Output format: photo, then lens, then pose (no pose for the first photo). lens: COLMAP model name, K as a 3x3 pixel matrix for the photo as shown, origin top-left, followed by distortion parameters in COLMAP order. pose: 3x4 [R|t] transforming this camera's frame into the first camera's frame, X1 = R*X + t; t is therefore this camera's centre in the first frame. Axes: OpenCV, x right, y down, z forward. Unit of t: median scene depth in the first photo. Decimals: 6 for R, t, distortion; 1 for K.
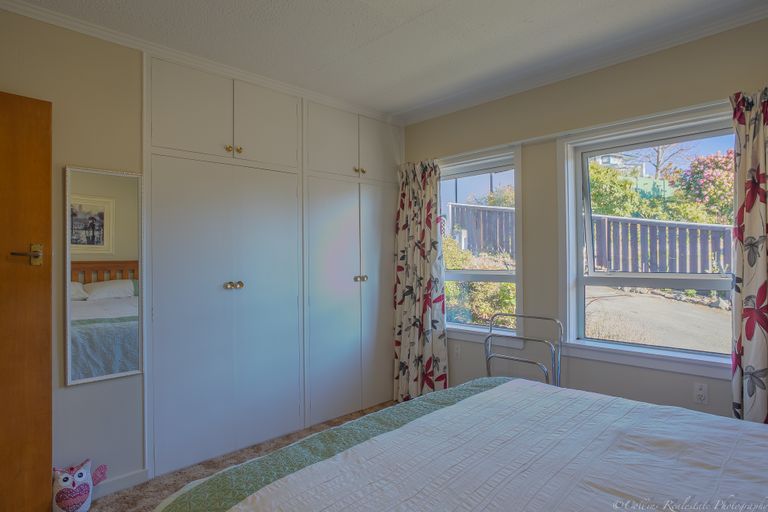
lens RADIAL K [[442.3, 0, 383.6], [0, 442.3, 258.1], [0, 0, 1]] dist [-0.020871, 0.003636]
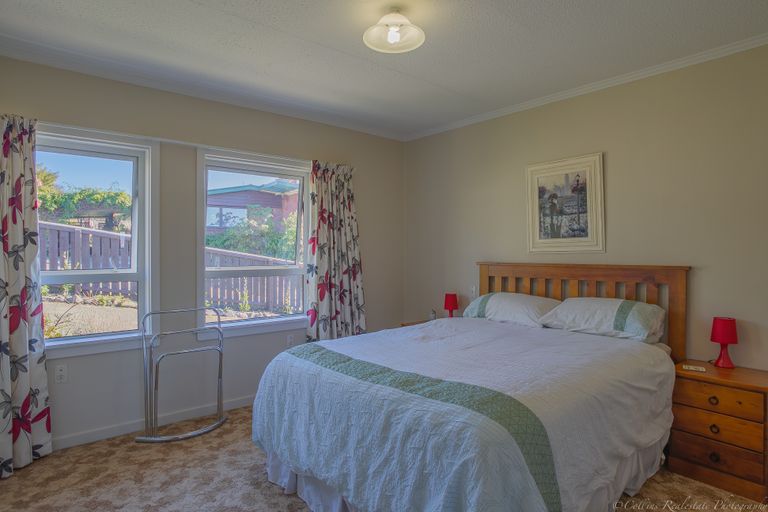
lens RADIAL K [[442.3, 0, 383.5], [0, 442.3, 251.5], [0, 0, 1]] dist [-0.020871, 0.003636]
pose [[0.093044, 0.010230, 0.995609, -0.555521], [0.003764, 0.999936, -0.010626, 0.003625], [-0.995655, 0.004736, 0.092999, 0.350855]]
